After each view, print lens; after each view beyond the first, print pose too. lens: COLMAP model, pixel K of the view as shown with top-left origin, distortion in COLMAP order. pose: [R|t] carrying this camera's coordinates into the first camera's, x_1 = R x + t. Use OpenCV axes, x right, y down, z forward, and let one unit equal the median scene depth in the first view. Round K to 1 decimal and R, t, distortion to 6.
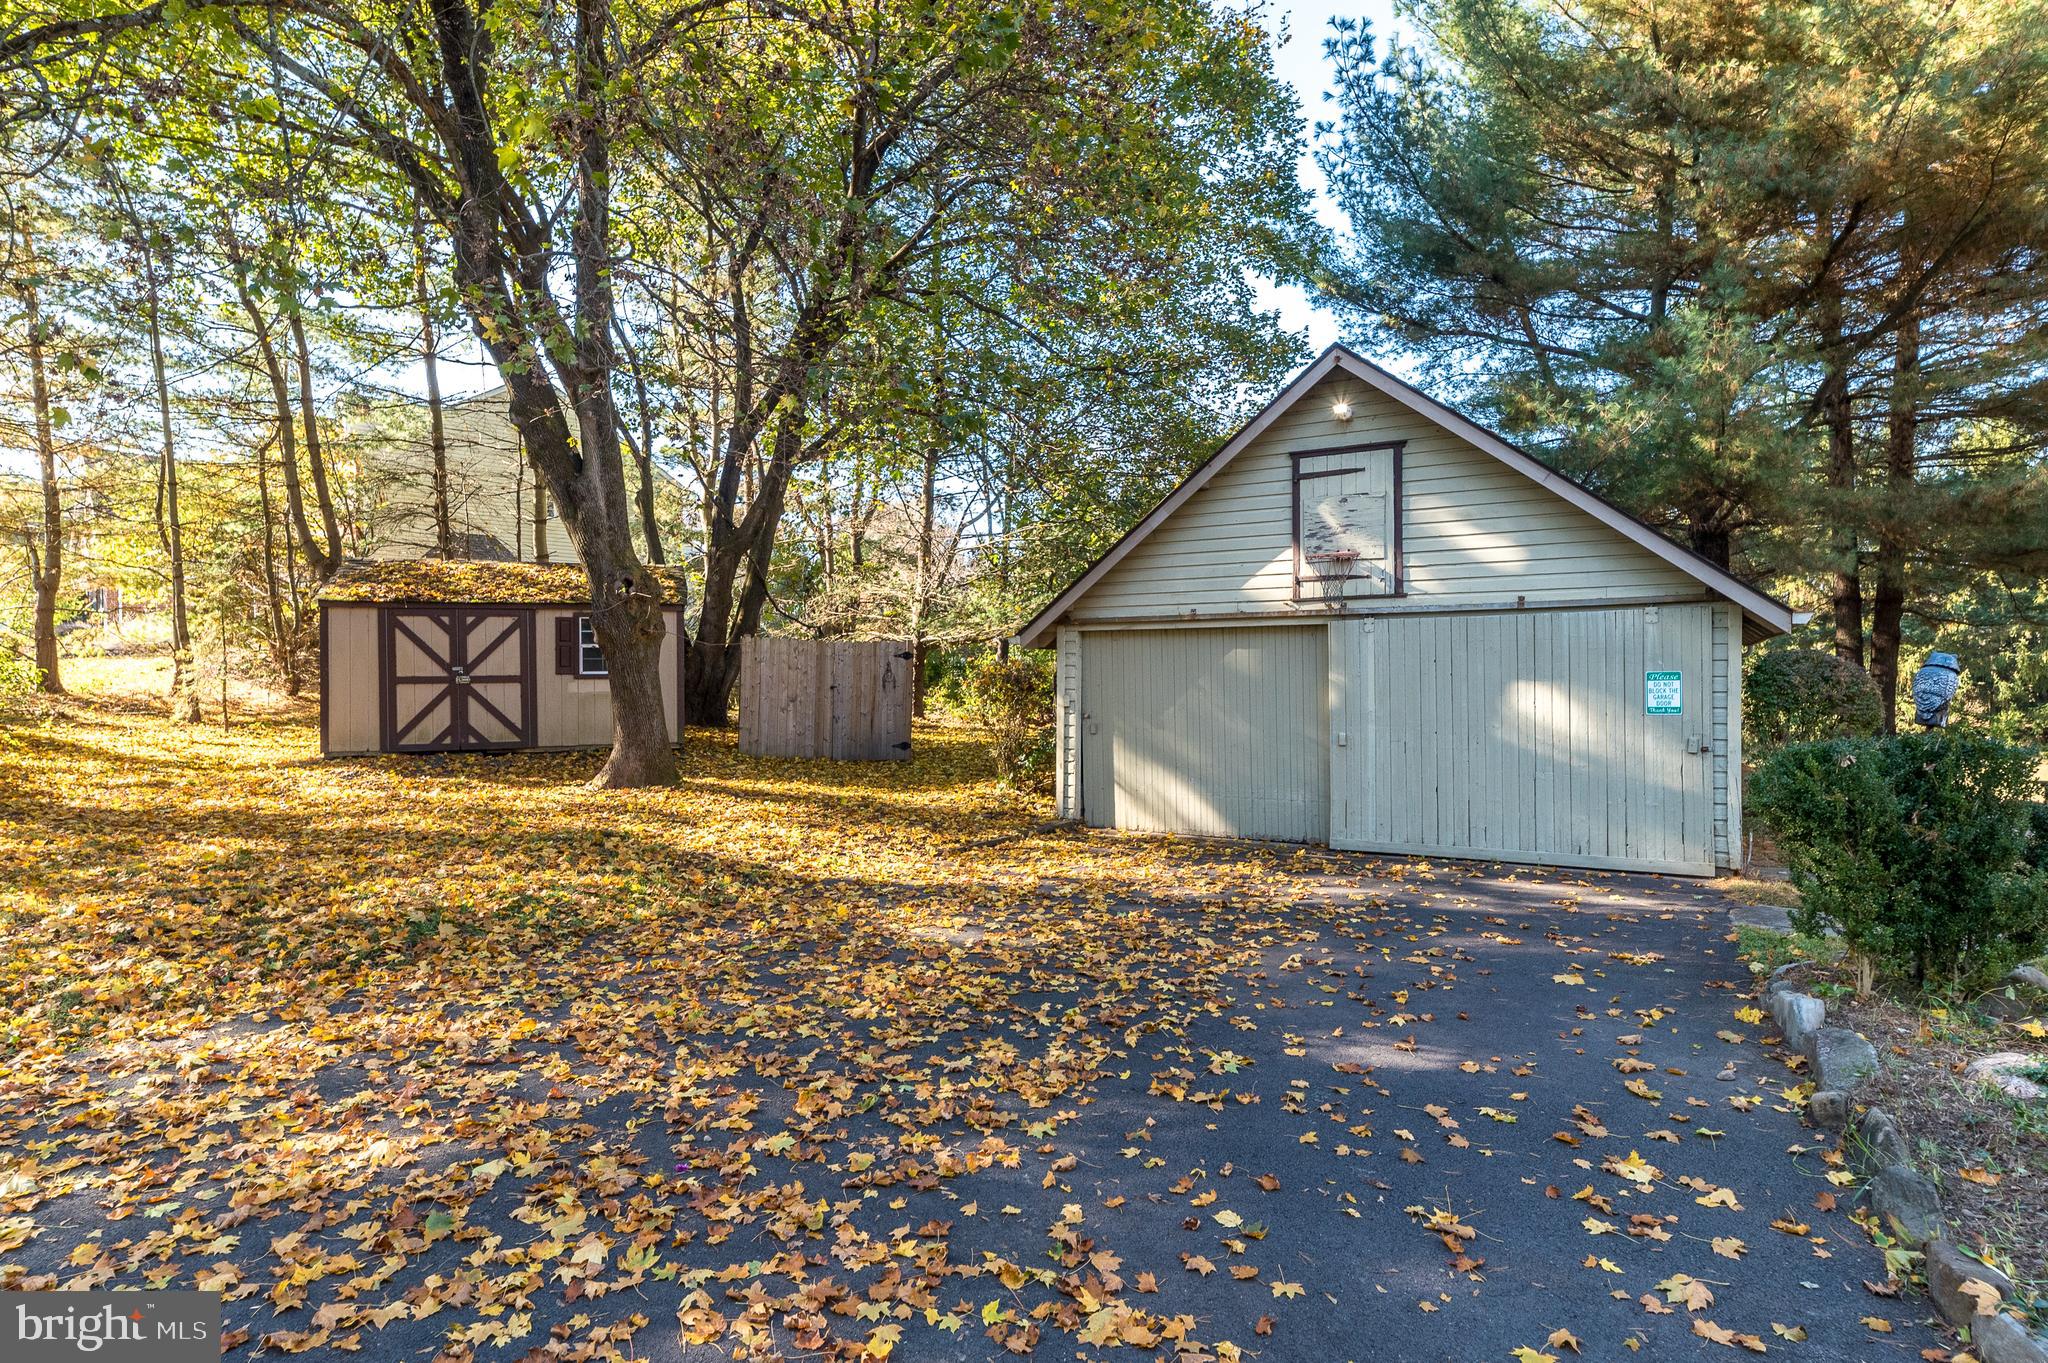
lens RADIAL K [[1095.2, 0, 1024.0], [0, 1095.2, 681.5], [0, 0, 1]] dist [0.011509, -0.001468]
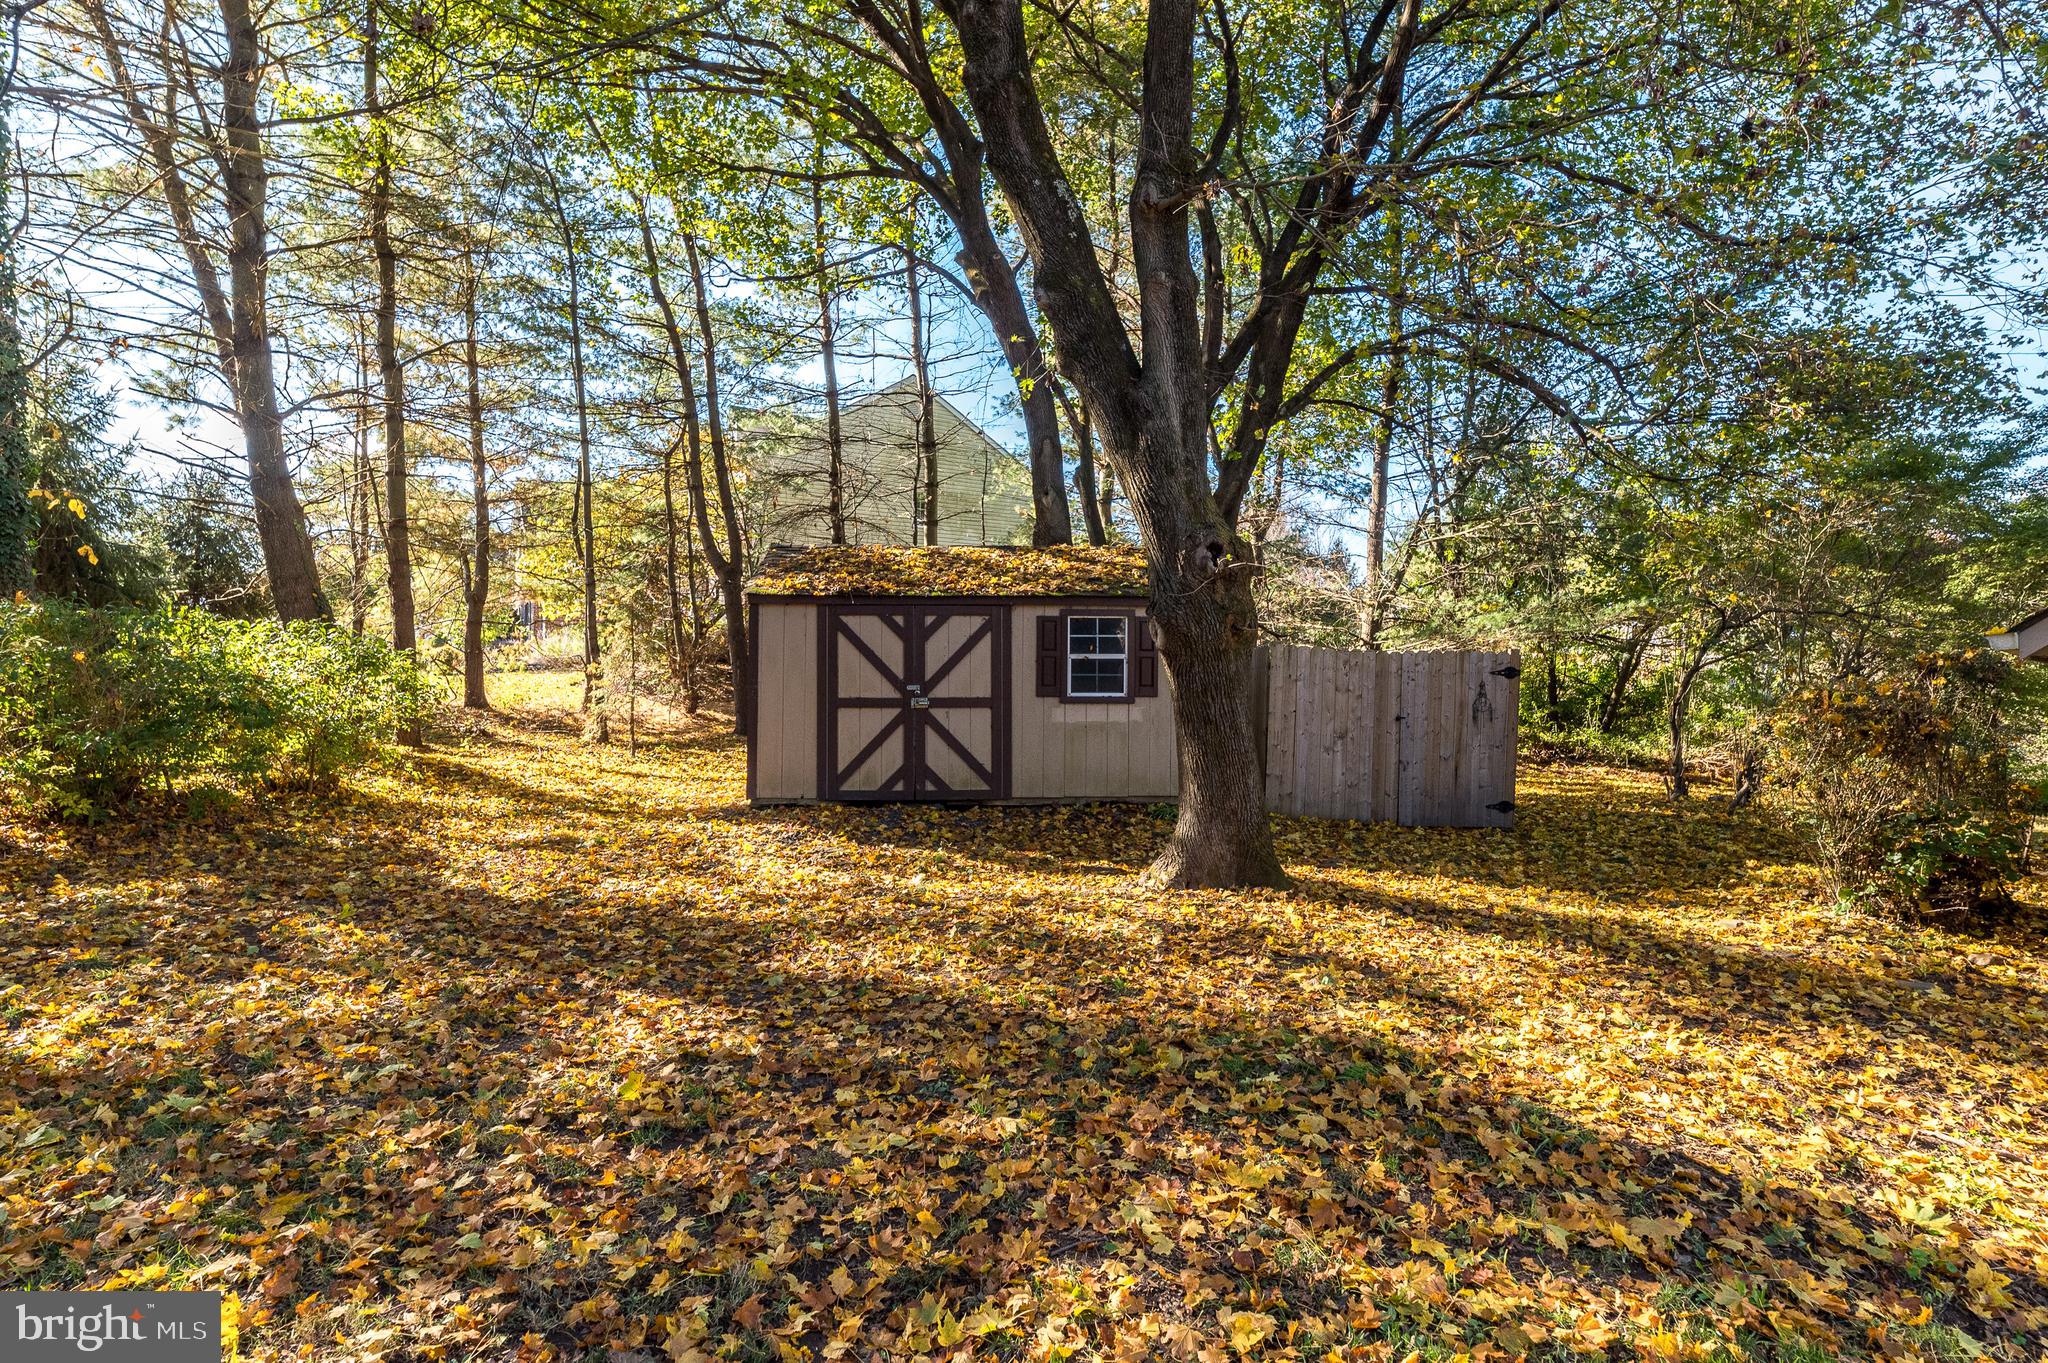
lens RADIAL K [[1070.6, 0, 1017.9], [0, 1070.6, 682.4], [0, 0, 1]] dist [0.008837, -0.001366]
pose [[0.962359, 0.006499, -0.271703, -0.248615], [-0.010862, 0.999835, -0.014555, -0.005359], [0.271563, 0.016959, 0.962271, 0.326891]]
